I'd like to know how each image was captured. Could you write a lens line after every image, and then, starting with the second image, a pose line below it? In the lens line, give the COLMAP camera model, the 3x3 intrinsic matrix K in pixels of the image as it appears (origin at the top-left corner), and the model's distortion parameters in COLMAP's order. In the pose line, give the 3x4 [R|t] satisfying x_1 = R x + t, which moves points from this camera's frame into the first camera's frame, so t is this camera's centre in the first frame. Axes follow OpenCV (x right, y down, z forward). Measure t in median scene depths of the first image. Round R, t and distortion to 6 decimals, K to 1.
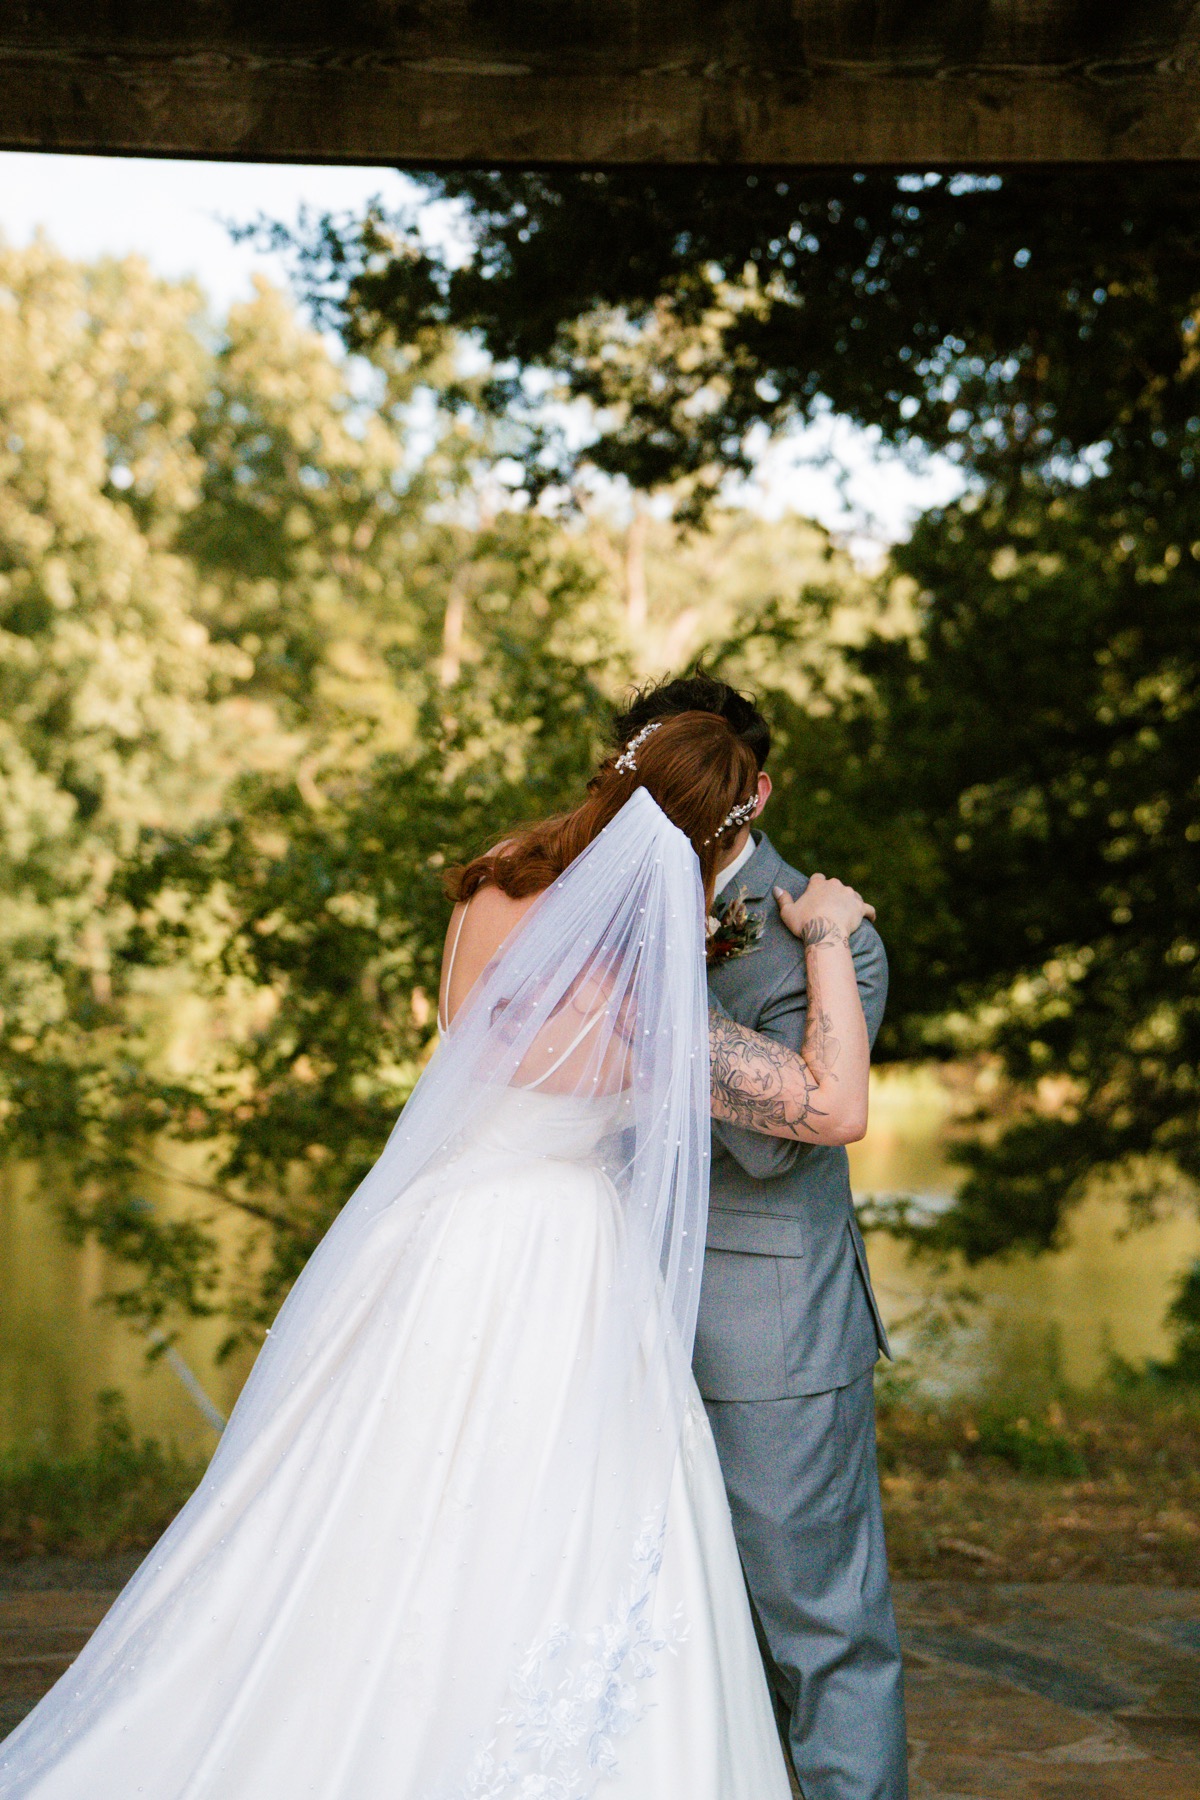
lens RADIAL K [[3154.8, 0, 598.1], [0, 3154.8, 897.7], [0, 0, 1]] dist [0.385929, 0.000000]
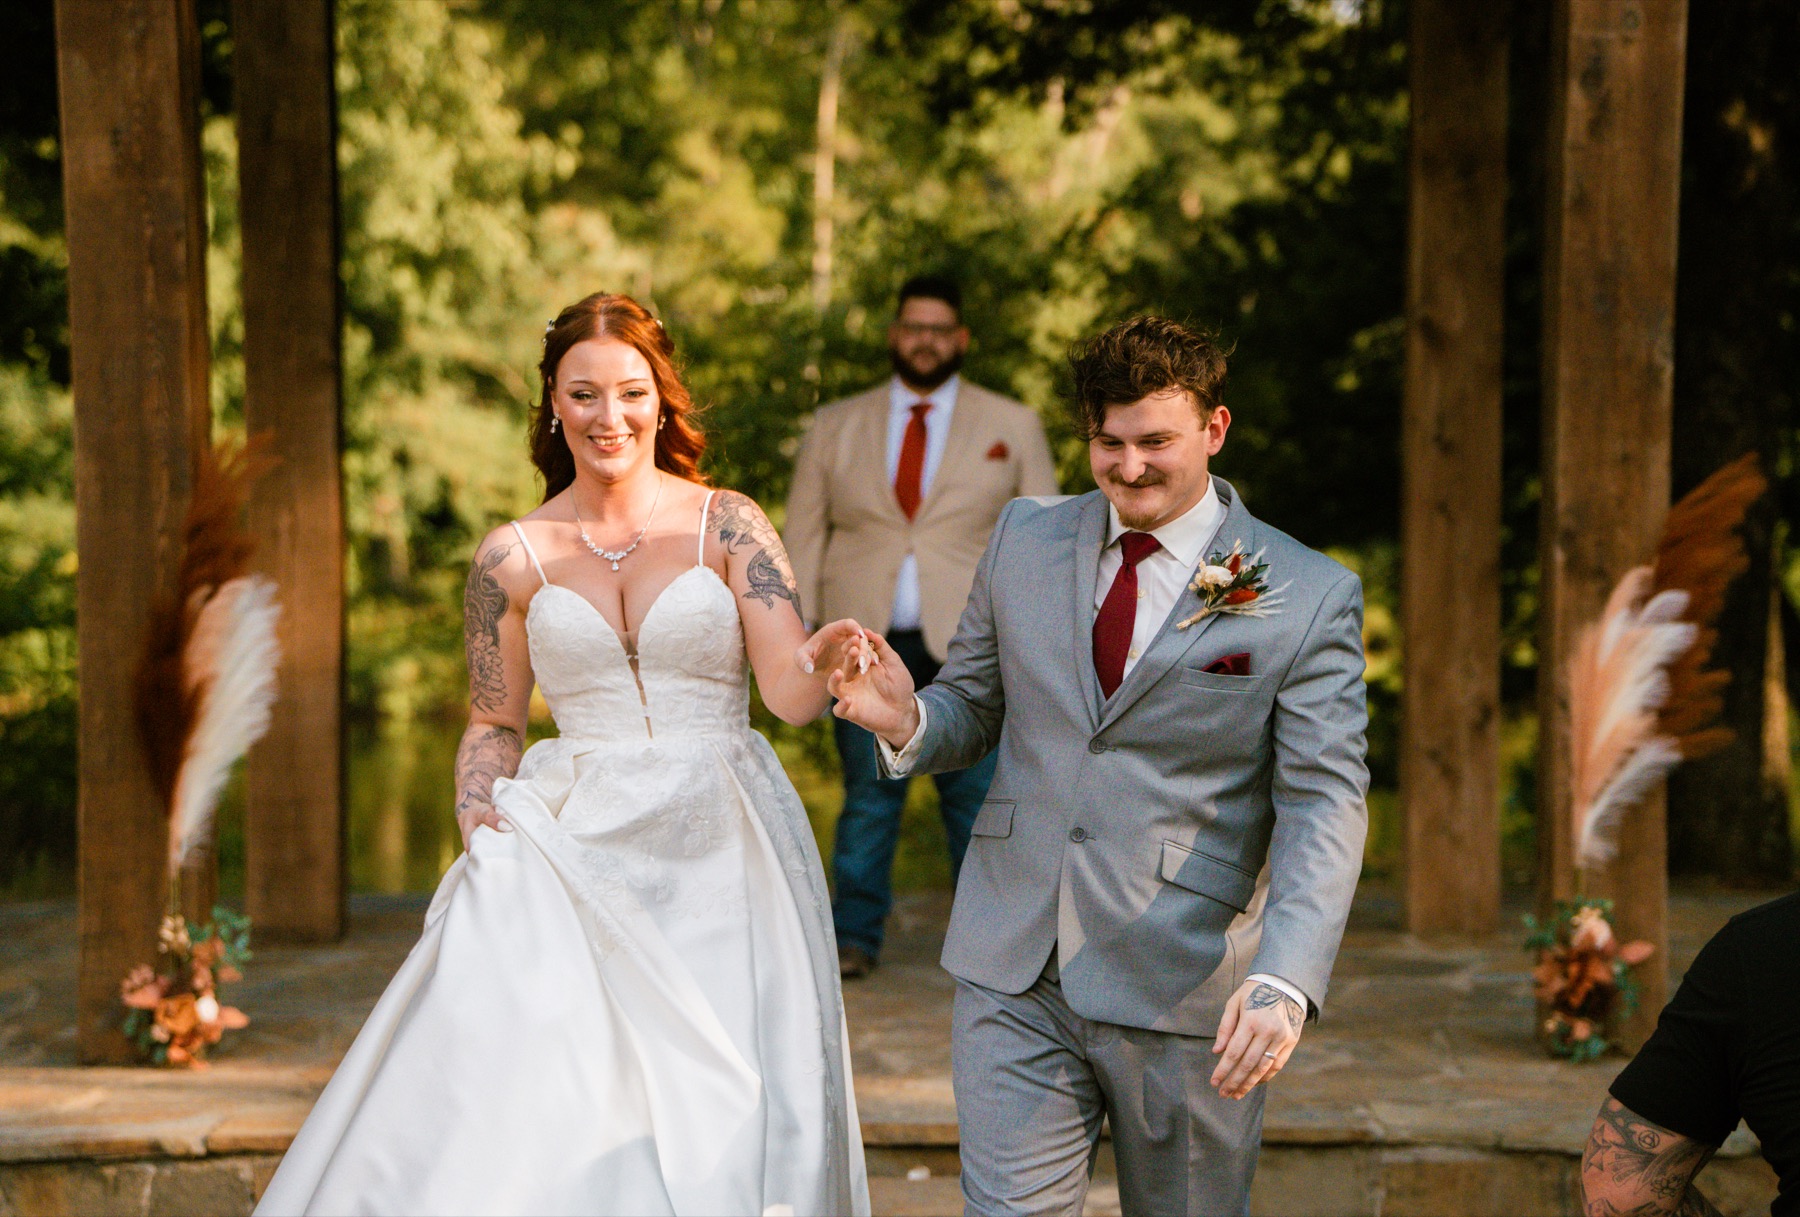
lens RADIAL K [[4435.0, 0, 895.2], [0, 4435.0, 608.2], [0, 0, 1]] dist [0.602372, 0.000000]
pose [[0.999626, -0.006277, -0.026609, 0.003449], [0.007212, 0.999355, 0.035185, 0.003267], [0.026371, -0.035364, 0.999026, -0.432279]]
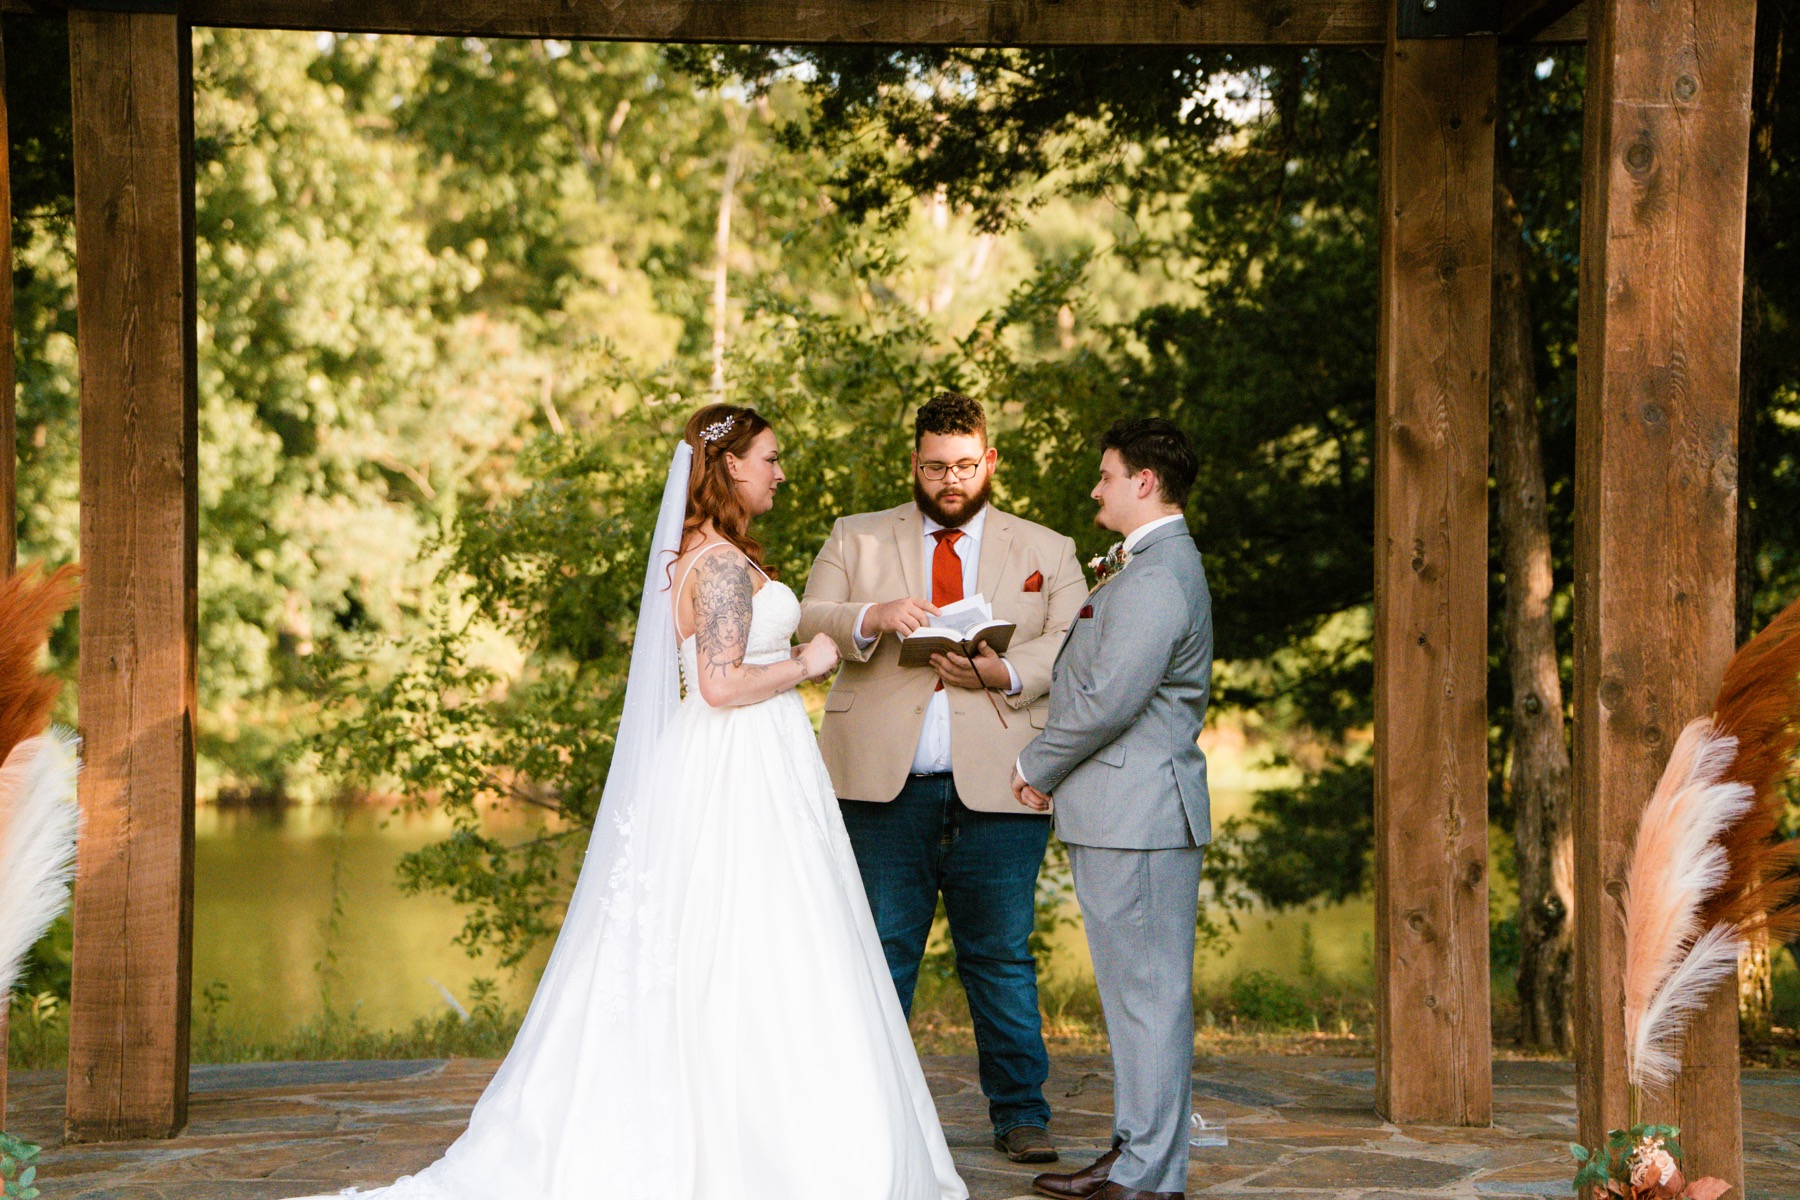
lens RADIAL K [[4092.6, 0, 919.0], [0, 4092.6, 538.4], [0, 0, 1]] dist [0.396933, 0.000000]
pose [[0.999970, -0.003508, 0.006872, -0.004803], [0.003517, 0.999993, -0.001381, -0.001261], [-0.006867, 0.001405, 0.999975, -0.298365]]
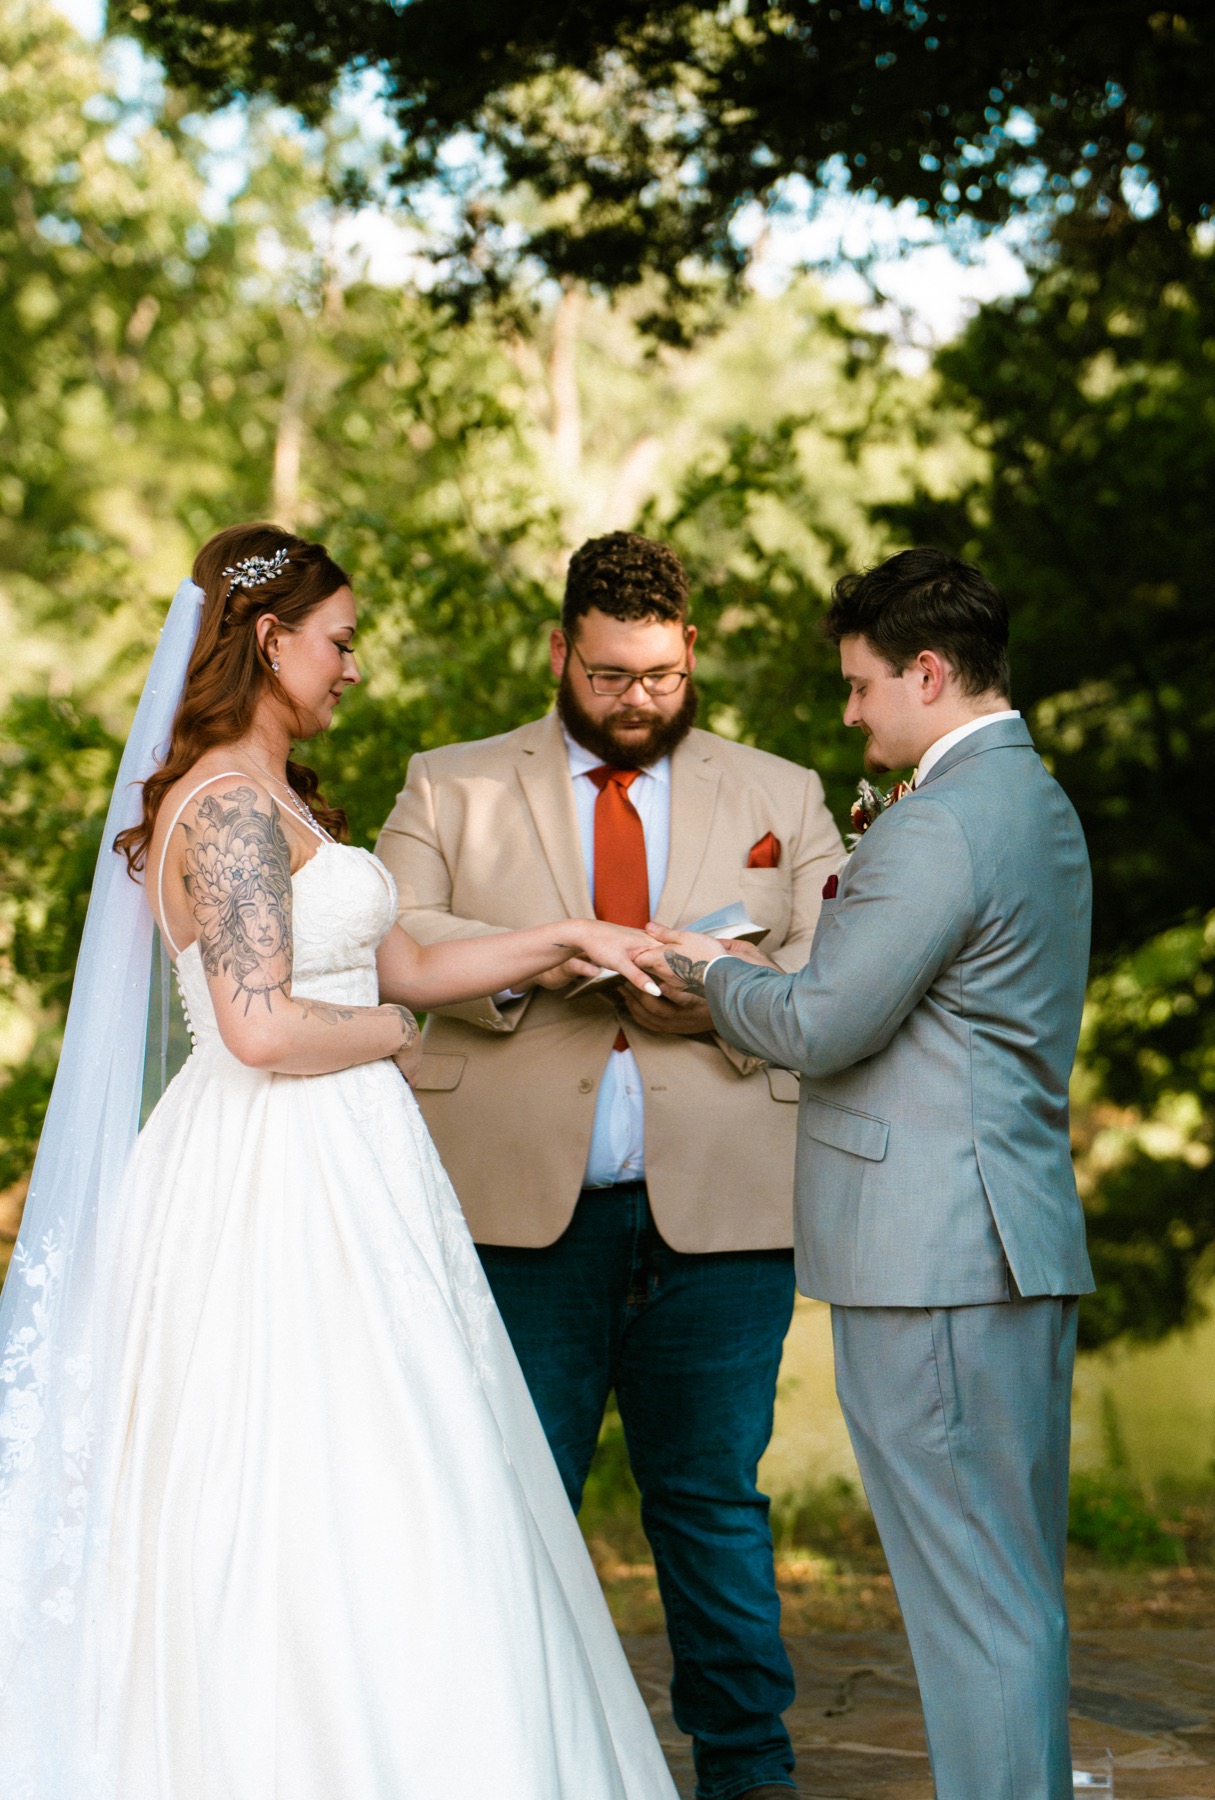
lens RADIAL K [[4993.1, 0, 617.8], [0, 4993.1, 971.7], [0, 0, 1]] dist [1.183305, 0.000000]
pose [[0.999655, -0.014082, 0.022161, -0.006629], [0.013739, 0.999785, 0.015554, 0.007954], [-0.022375, -0.015244, 0.999633, -0.134010]]
